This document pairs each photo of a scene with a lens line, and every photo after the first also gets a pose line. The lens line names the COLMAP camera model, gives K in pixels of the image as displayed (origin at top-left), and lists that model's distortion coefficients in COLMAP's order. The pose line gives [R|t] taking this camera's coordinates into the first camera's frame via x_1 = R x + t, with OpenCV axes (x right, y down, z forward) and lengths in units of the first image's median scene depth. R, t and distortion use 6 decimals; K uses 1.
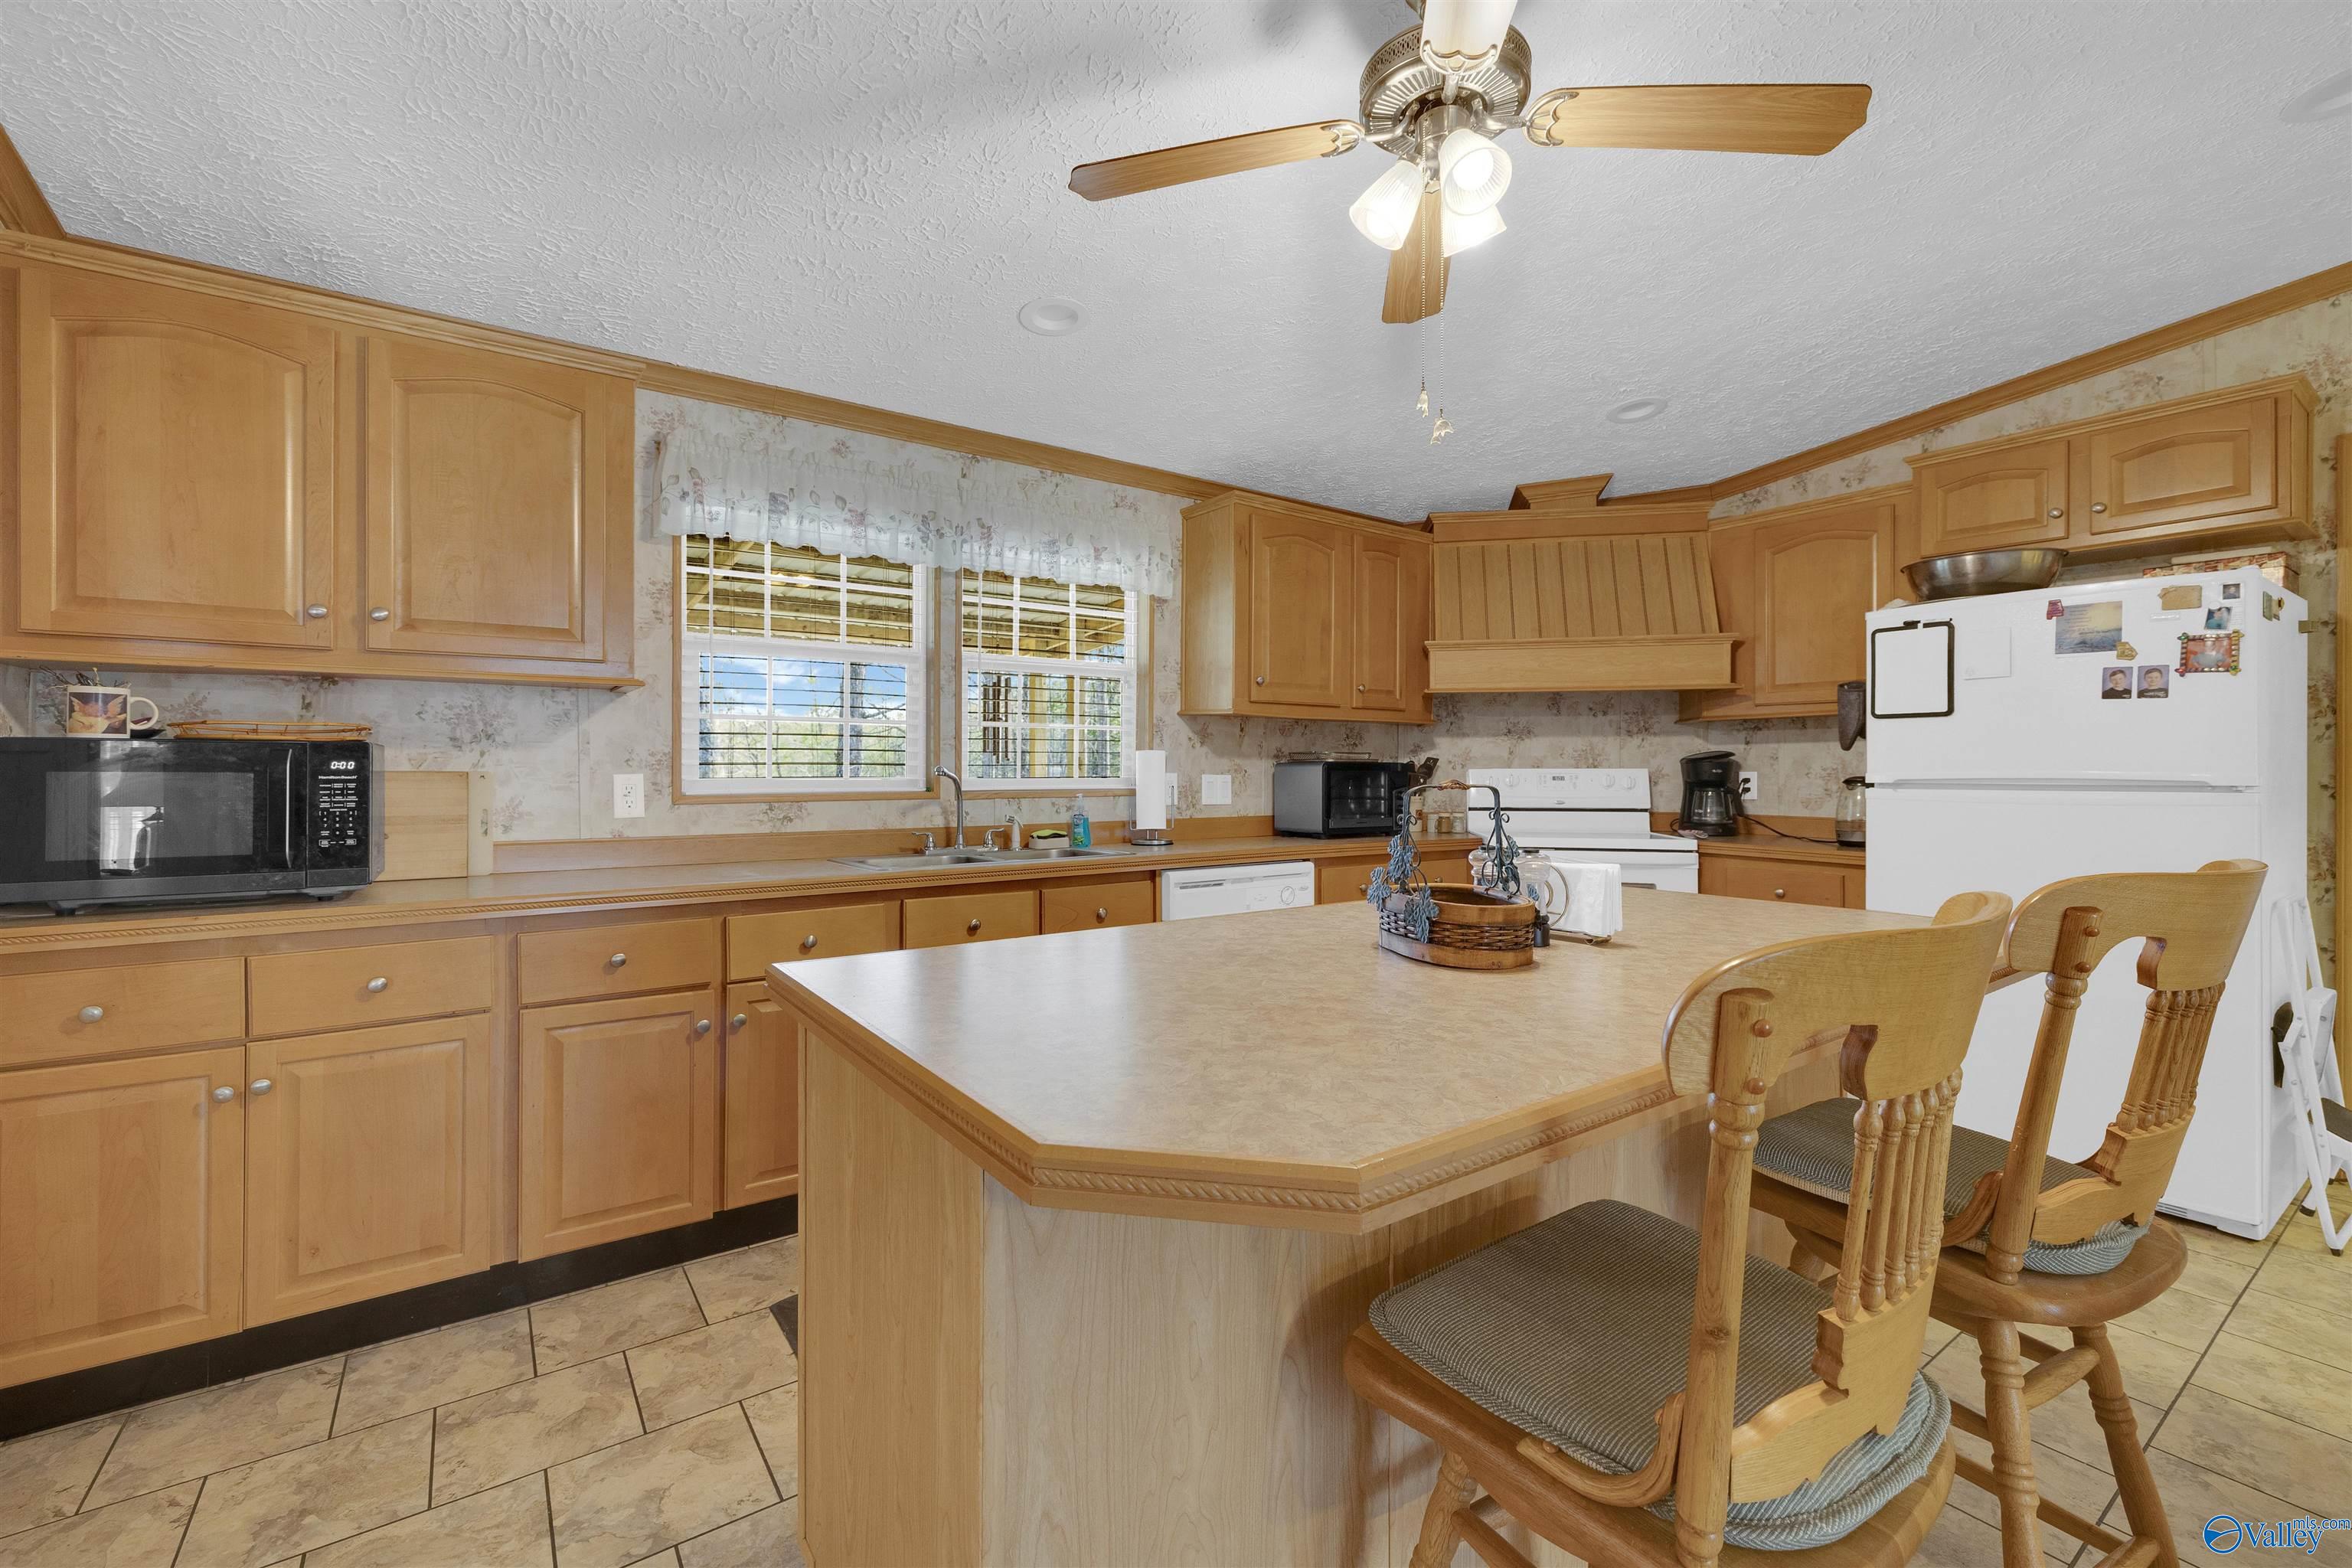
lens RADIAL K [[993.9, 0, 1171.3], [0, 993.9, 776.8], [0, 0, 1]] dist [0.001218, -0.000416]
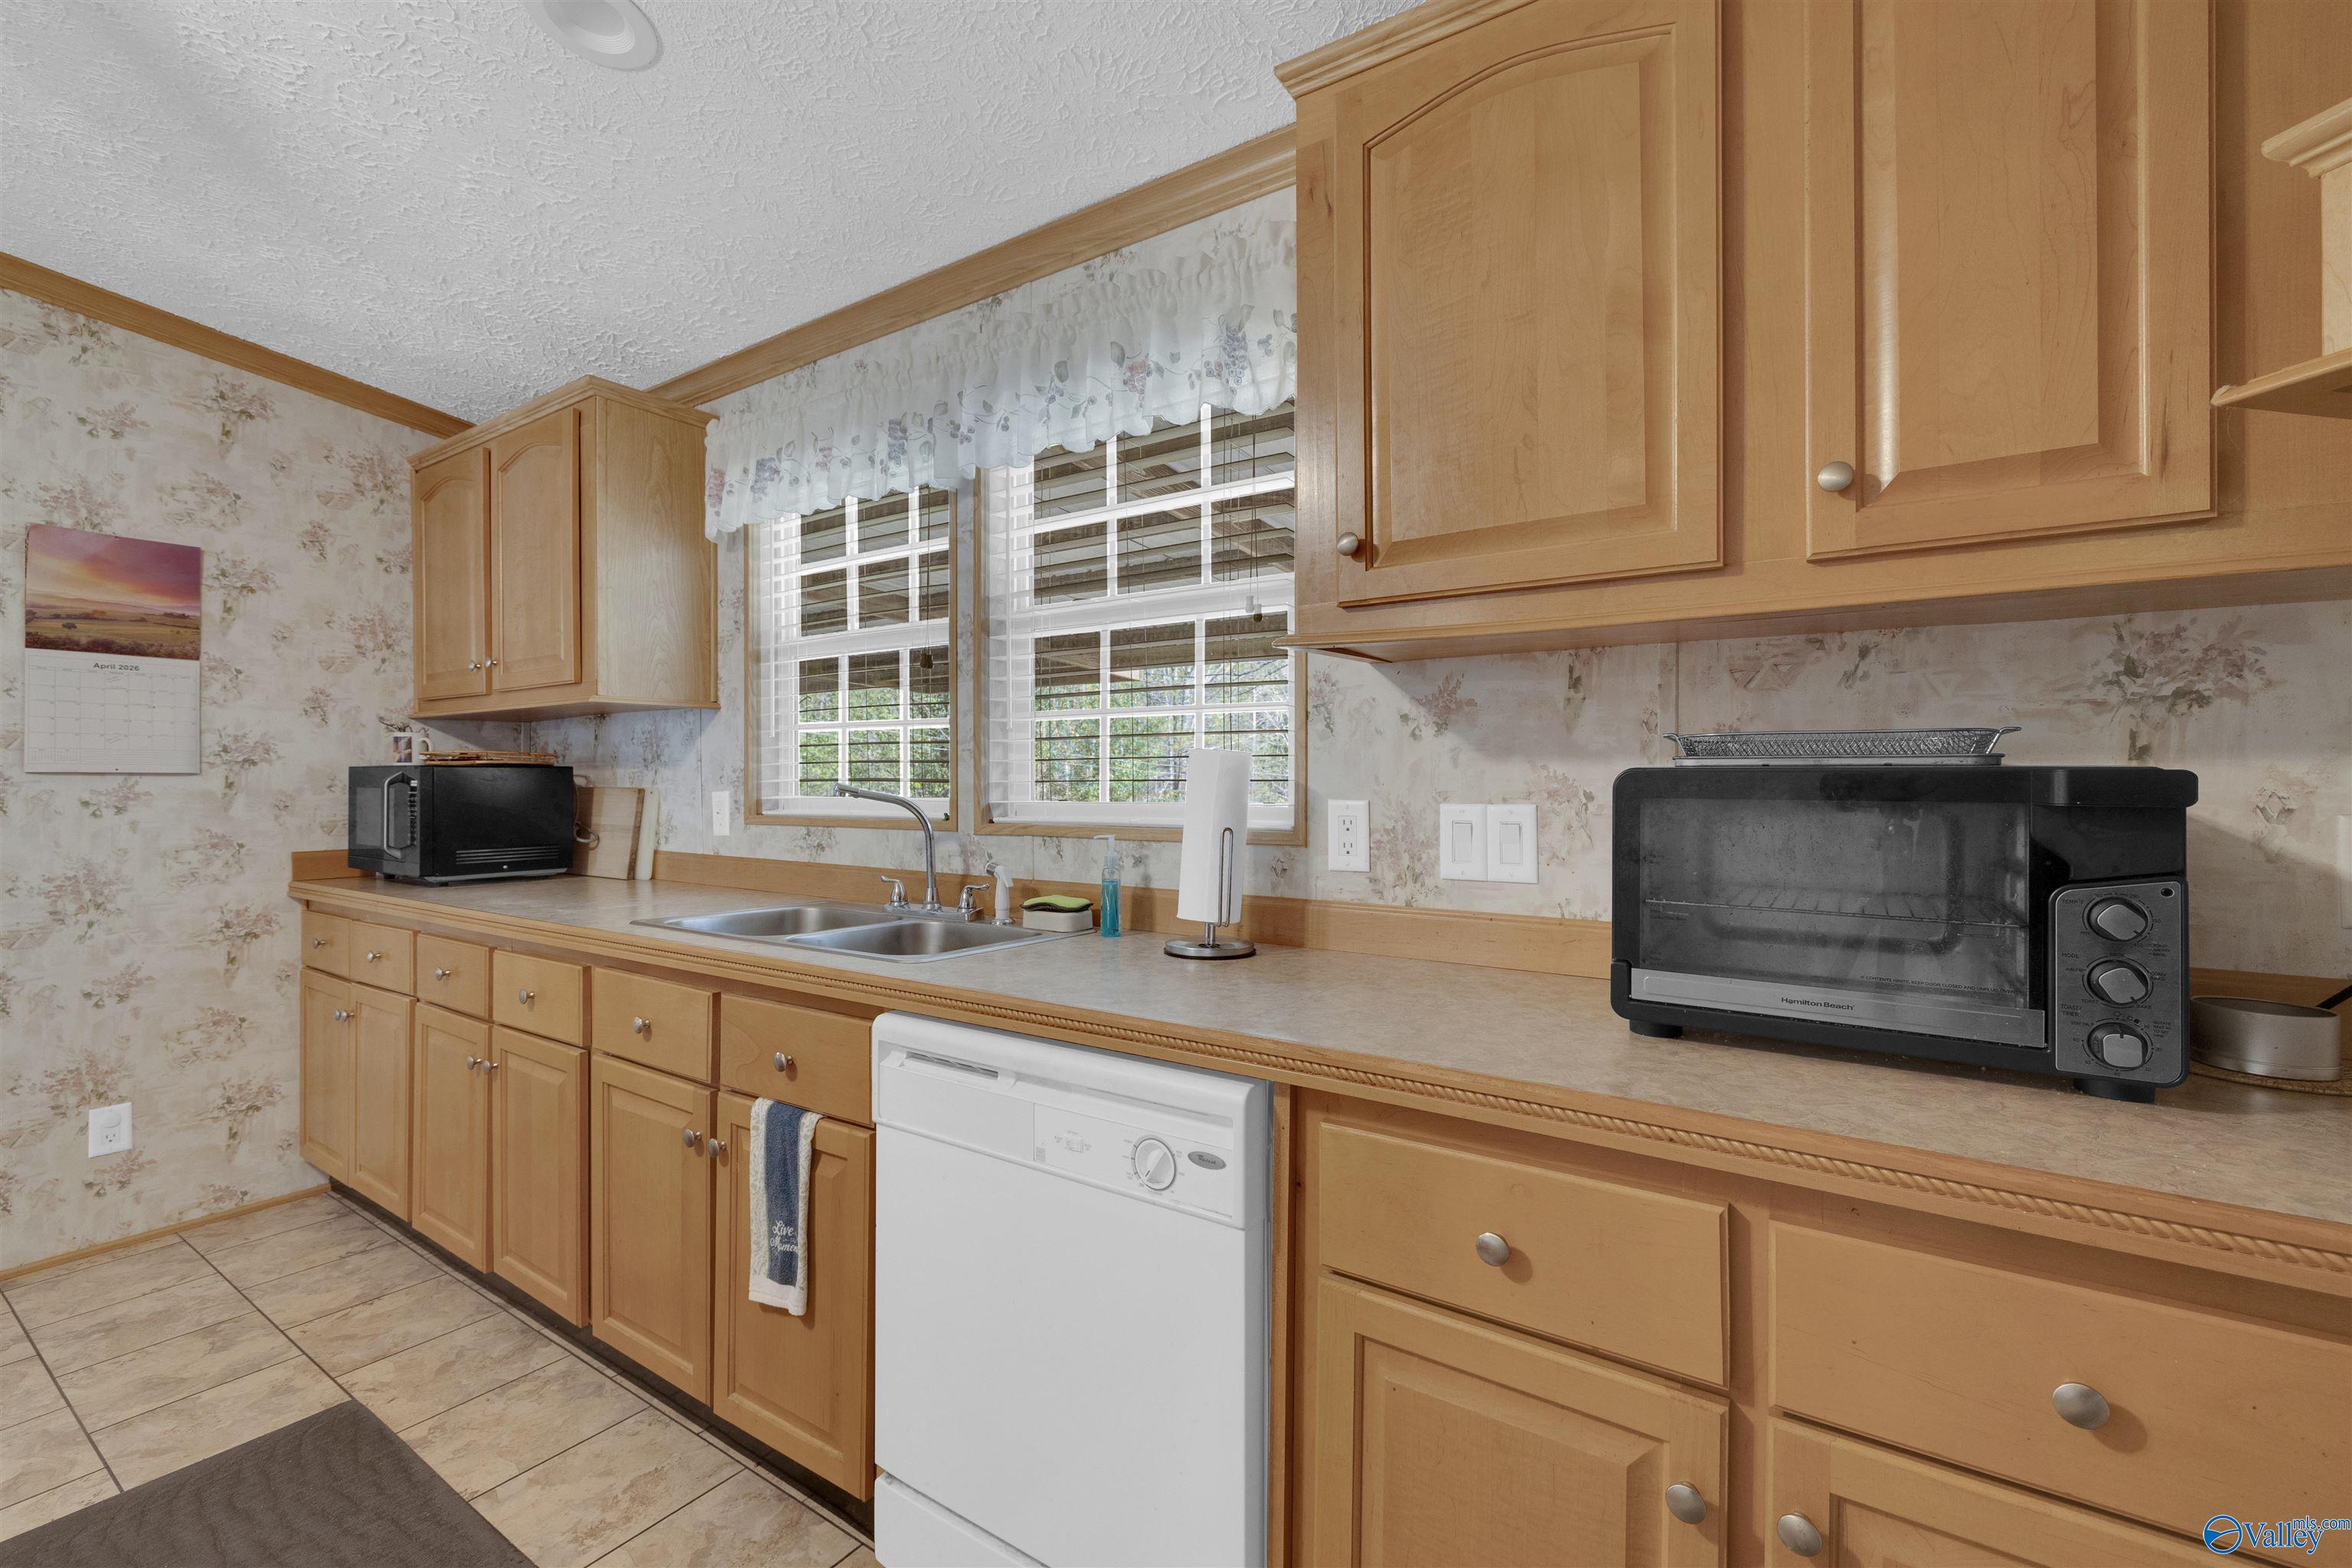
lens RADIAL K [[993.9, 0, 1171.3], [0, 993.9, 776.8], [0, 0, 1]] dist [0.001218, -0.000416]
pose [[0.353210, -0.004867, -0.935531, 0.460553], [-0.008544, 0.999928, -0.008428, -0.010642], [0.935505, 0.010970, 0.353143, 0.930276]]
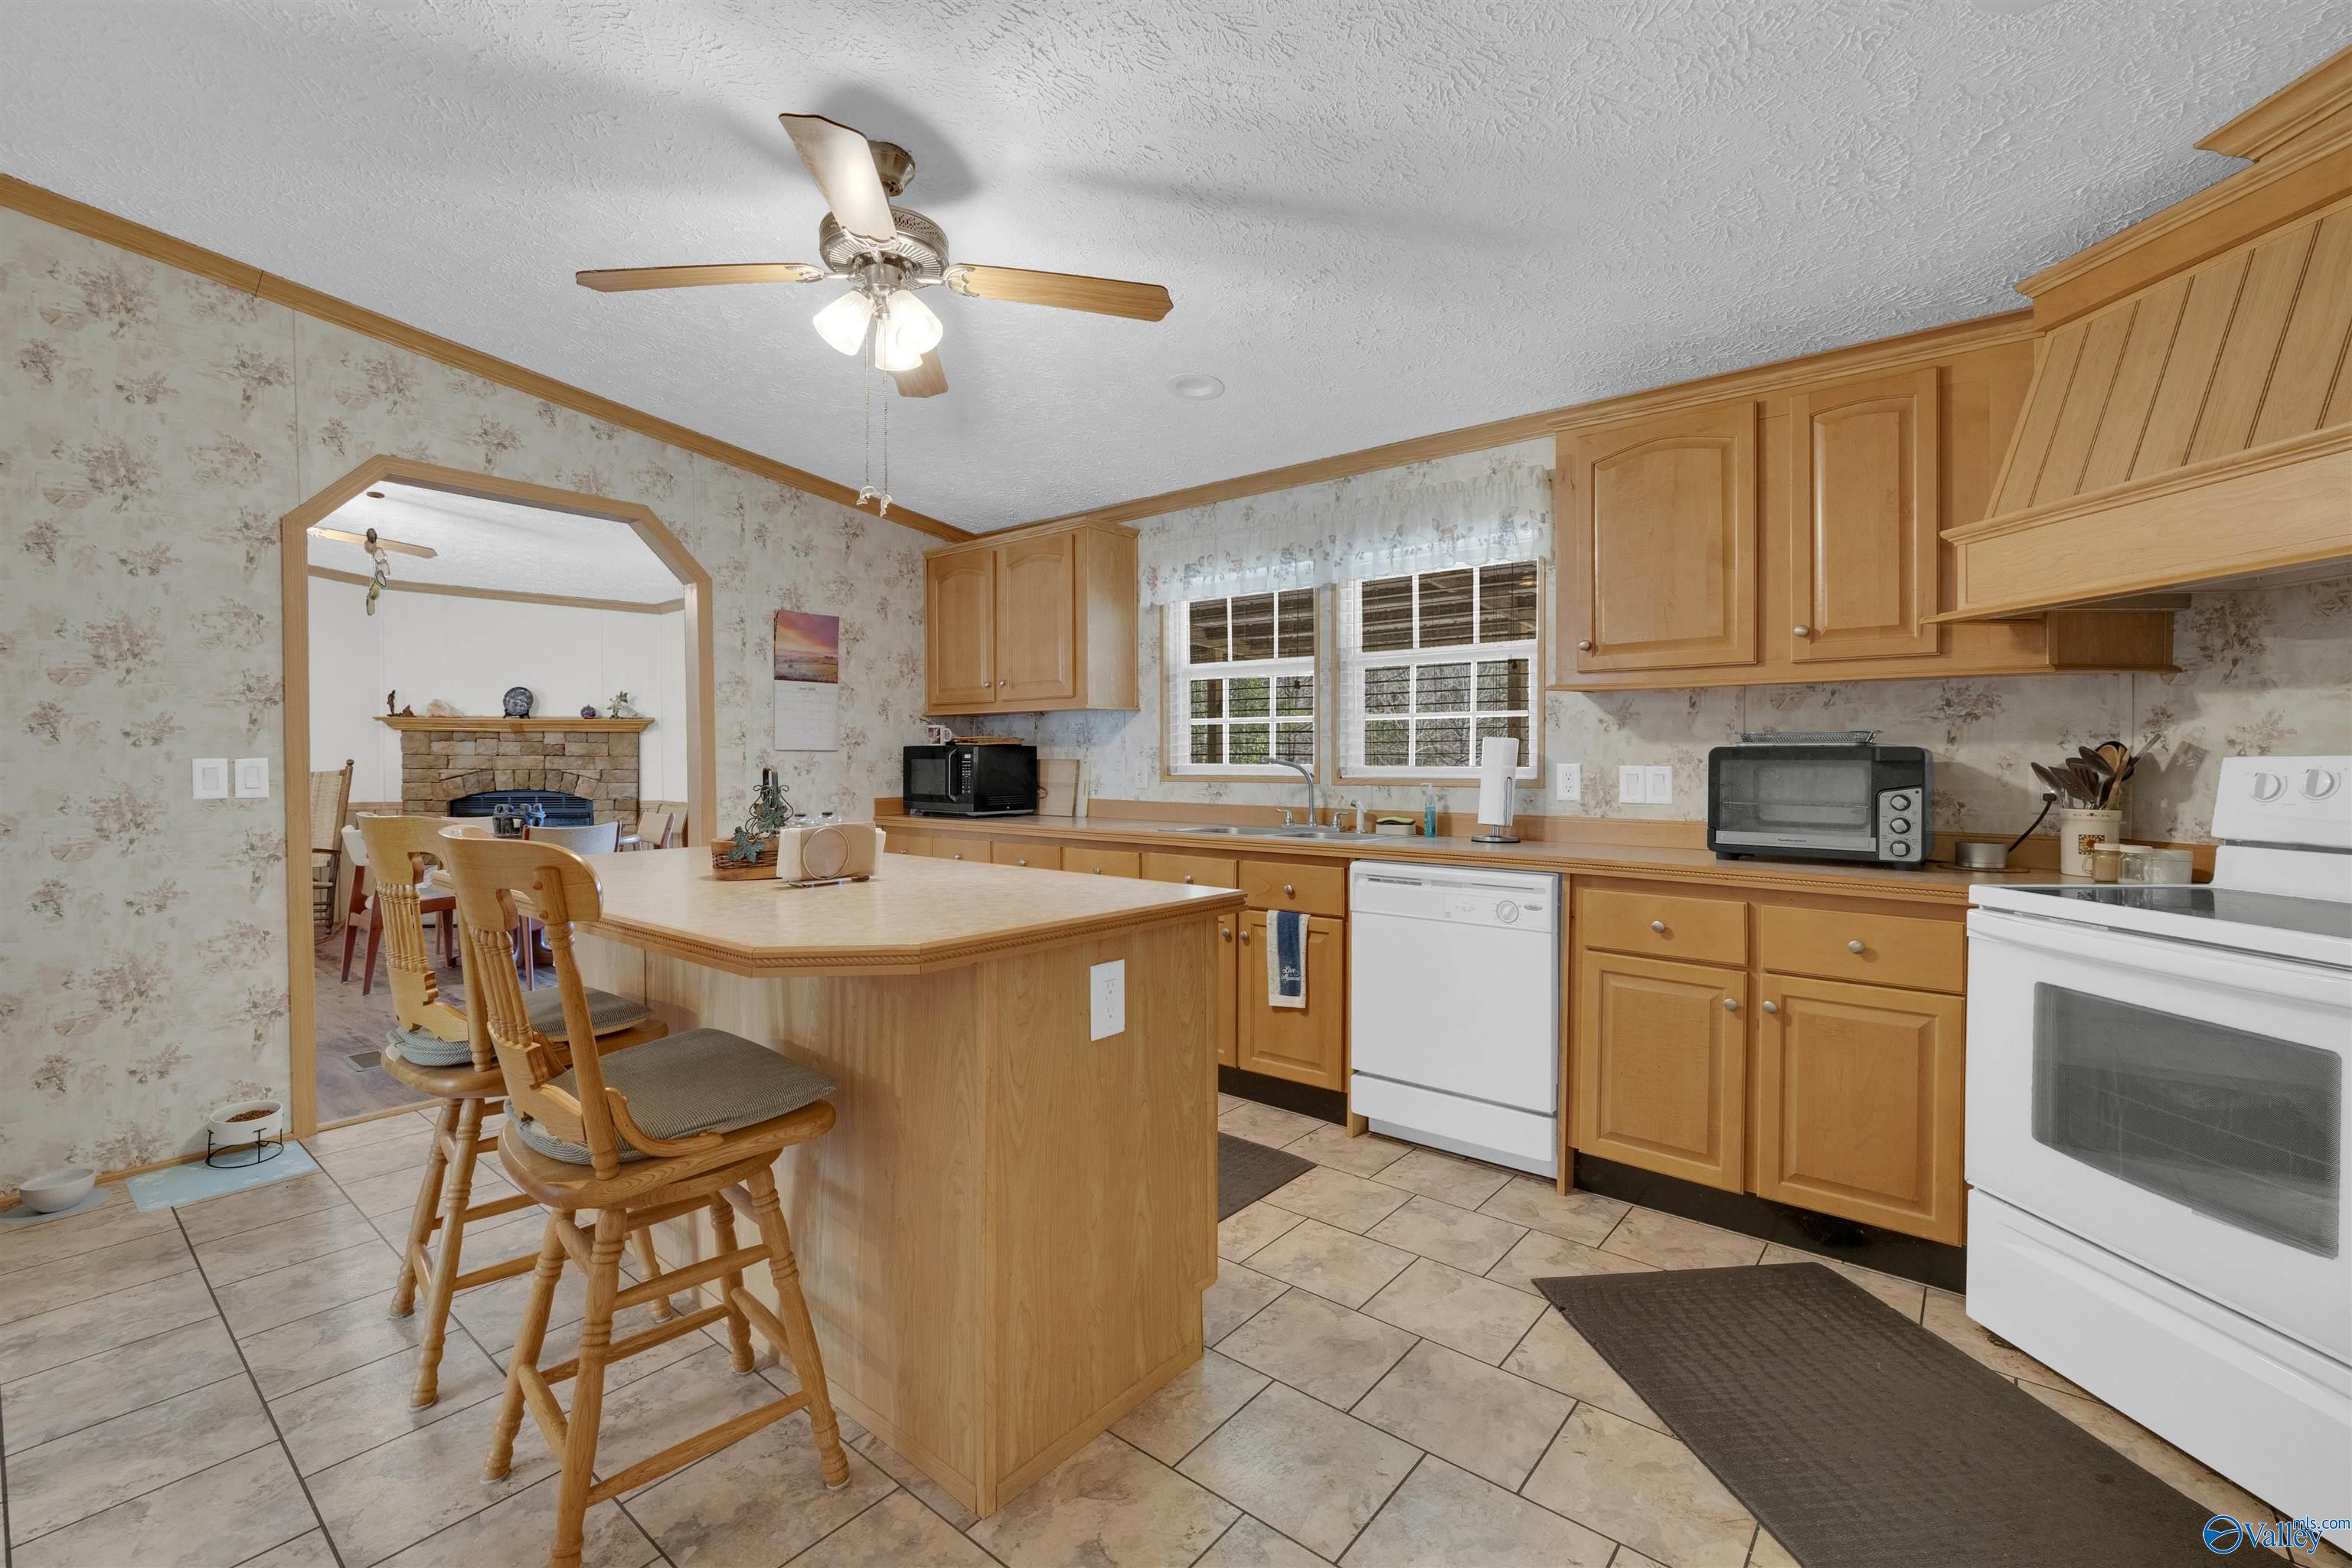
lens RADIAL K [[1008.5, 0, 1159.3], [0, 1008.5, 762.4], [0, 0, 1]] dist [0.003149, 0.000179]
pose [[0.252962, 0.003051, -0.967471, 0.891149], [-0.008512, 0.999963, 0.000928, -0.001959], [0.967439, 0.008001, 0.252978, 0.539229]]
